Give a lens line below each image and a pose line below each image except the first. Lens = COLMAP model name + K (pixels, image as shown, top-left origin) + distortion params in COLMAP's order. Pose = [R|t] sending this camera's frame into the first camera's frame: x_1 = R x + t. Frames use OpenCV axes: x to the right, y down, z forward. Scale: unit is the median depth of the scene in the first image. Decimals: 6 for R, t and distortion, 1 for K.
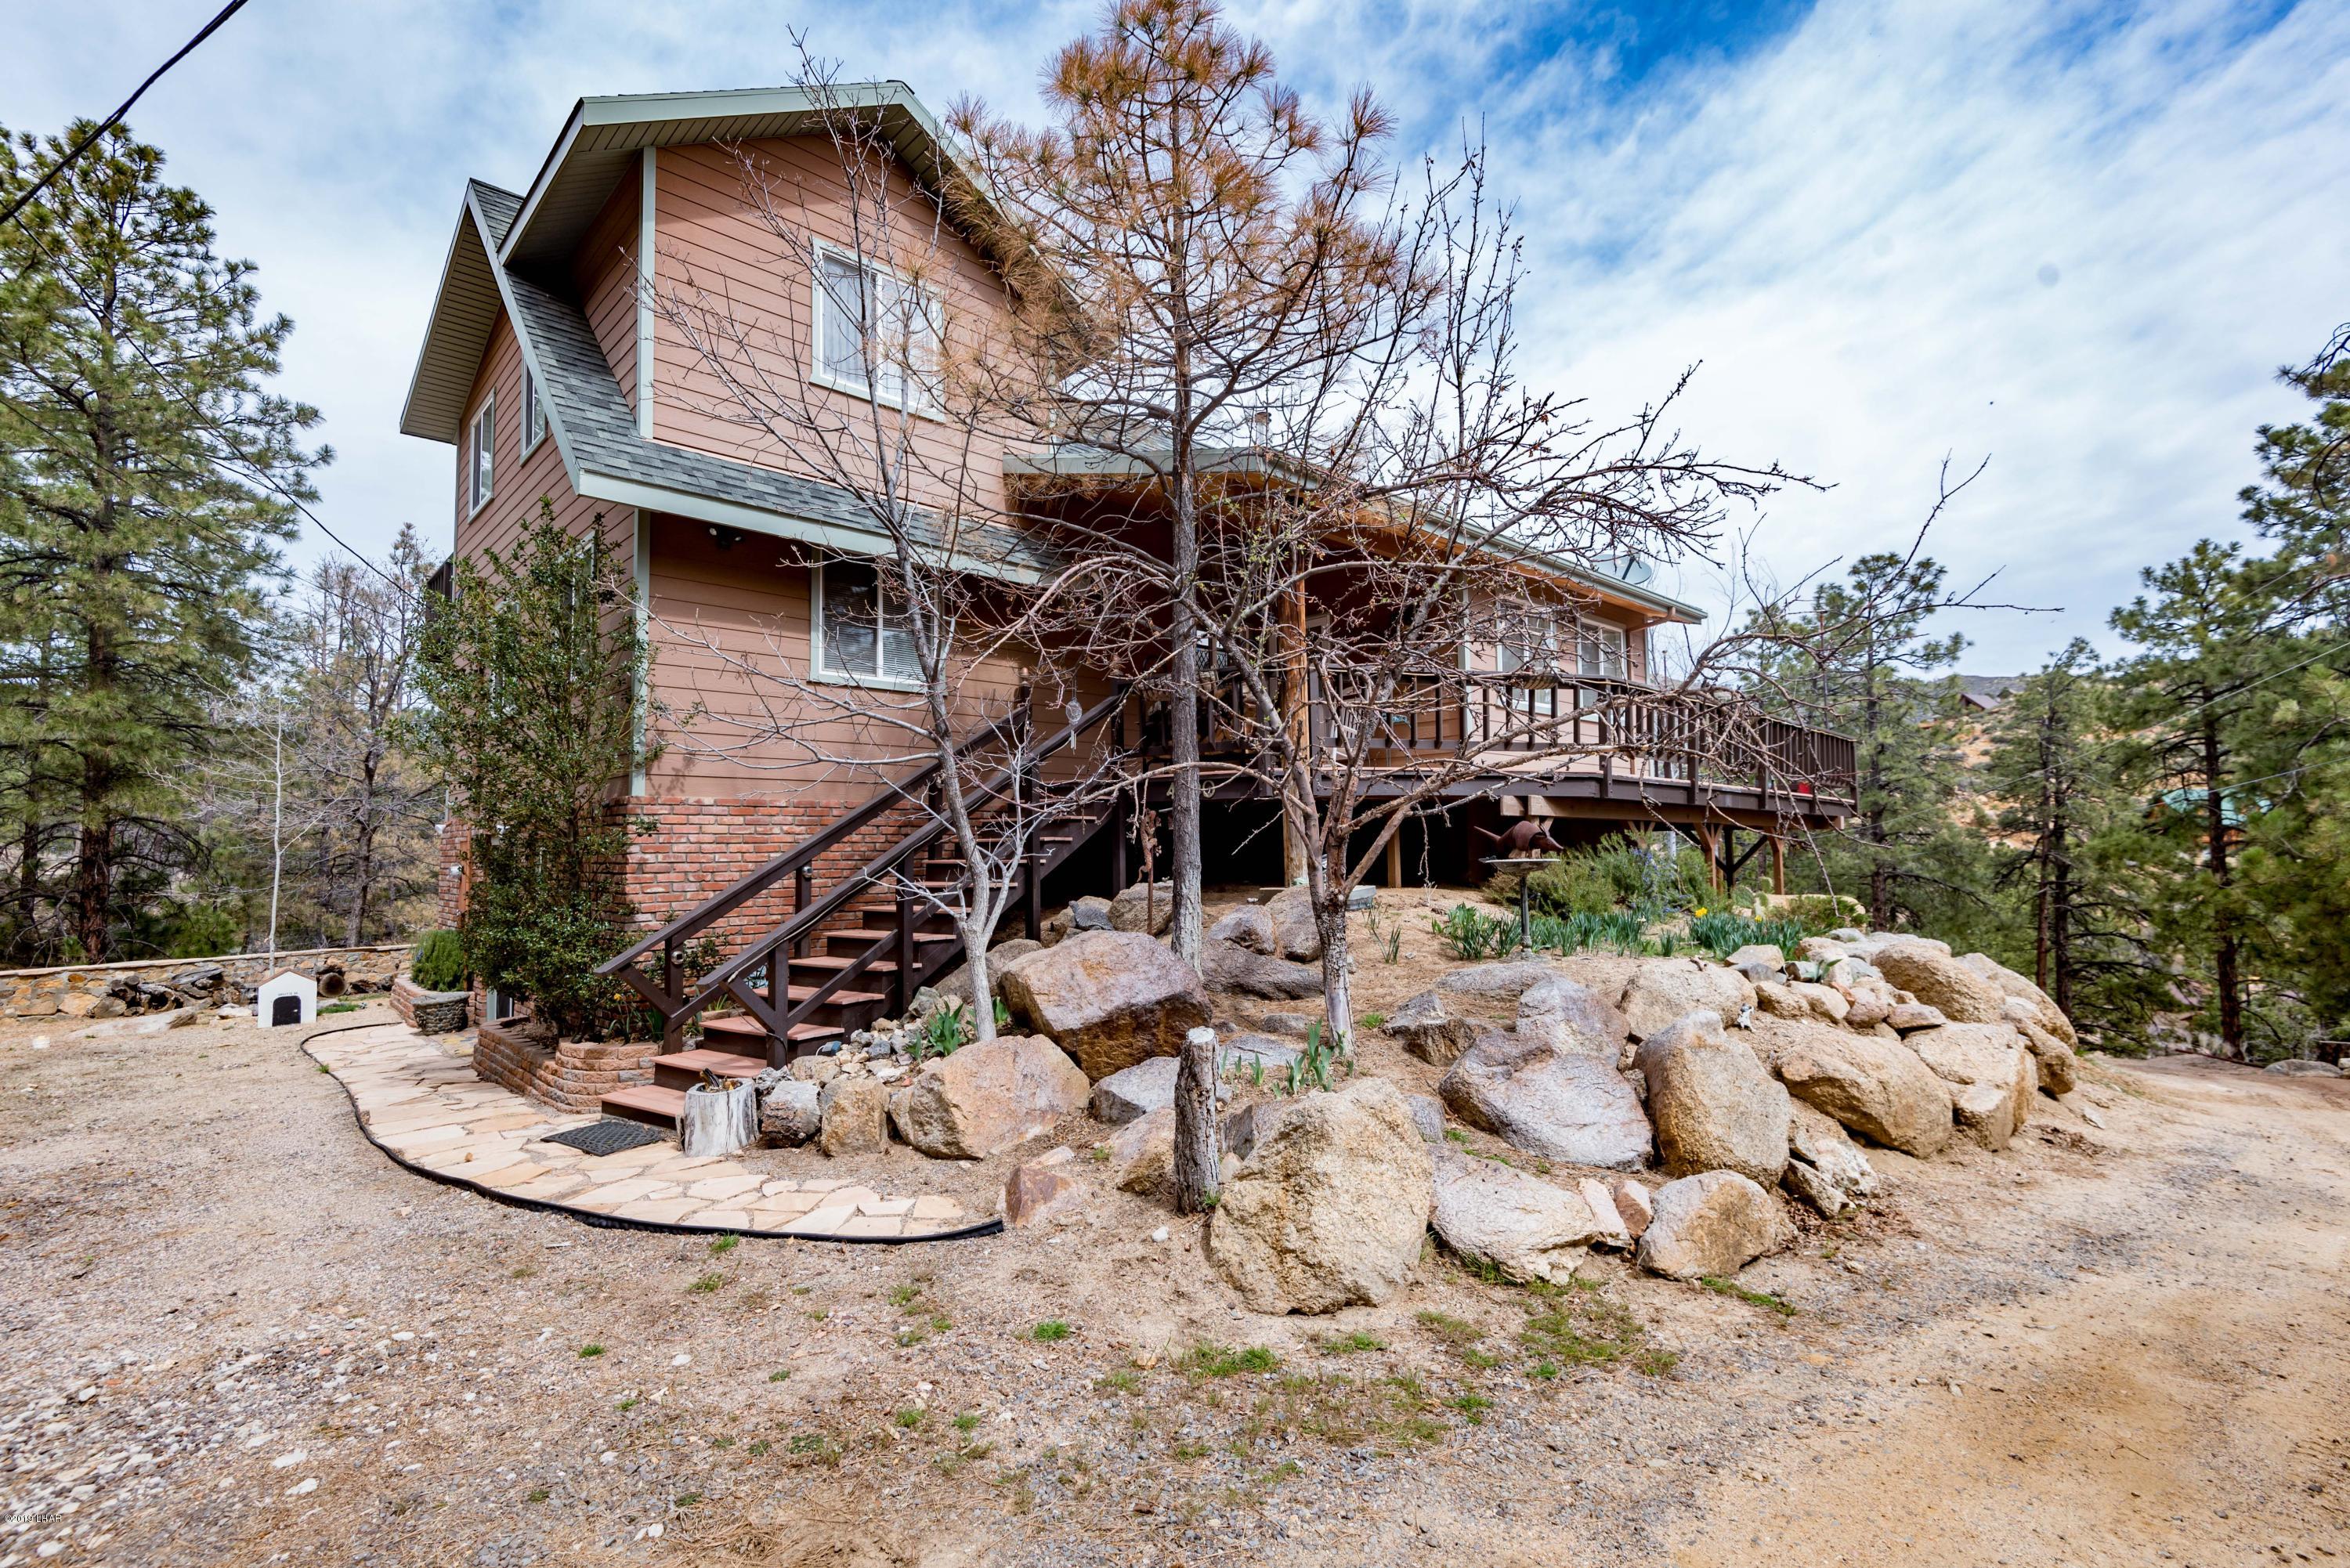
lens RADIAL K [[1059.1, 0, 1157.2], [0, 1059.1, 777.3], [0, 0, 1]] dist [0.027365, -0.012168]
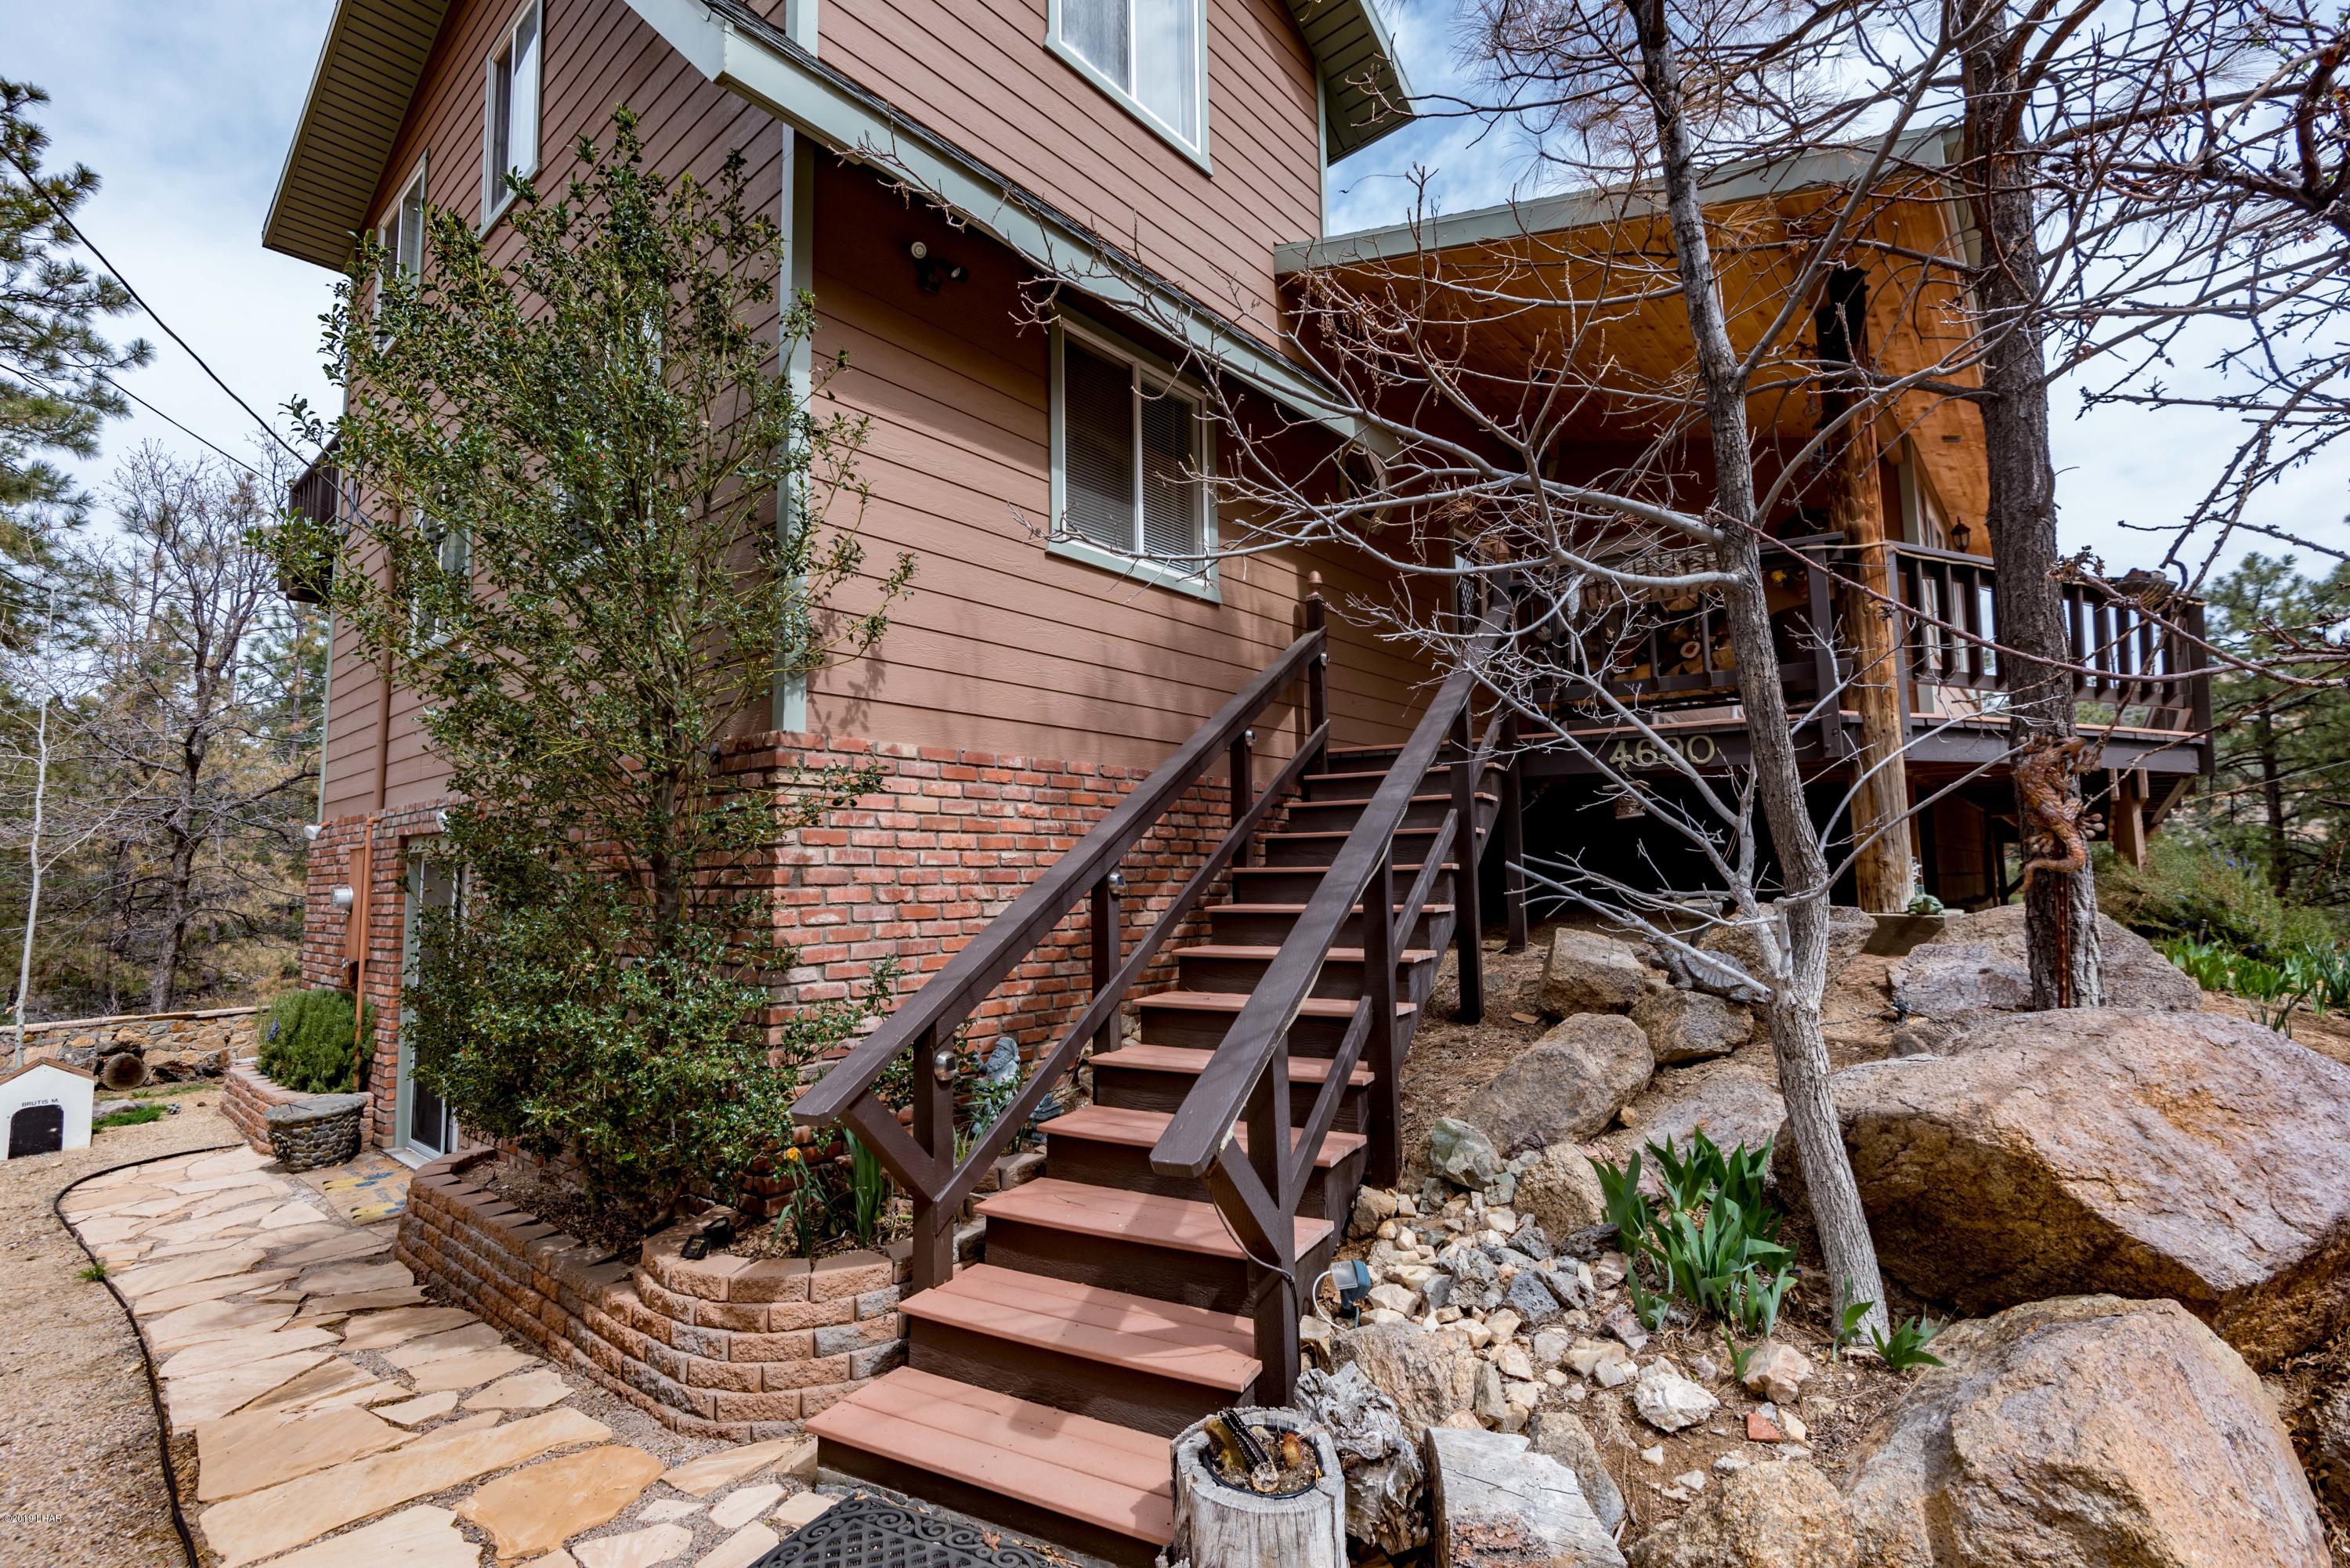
lens RADIAL K [[1059.1, 0, 1169.7], [0, 1059.1, 780.3], [0, 0, 1]] dist [0.027365, -0.012168]
pose [[0.994047, 0.006736, 0.108748, -0.247345], [-0.003630, 0.999580, -0.028738, 0.036656], [-0.108895, 0.028172, 0.993654, 0.326798]]
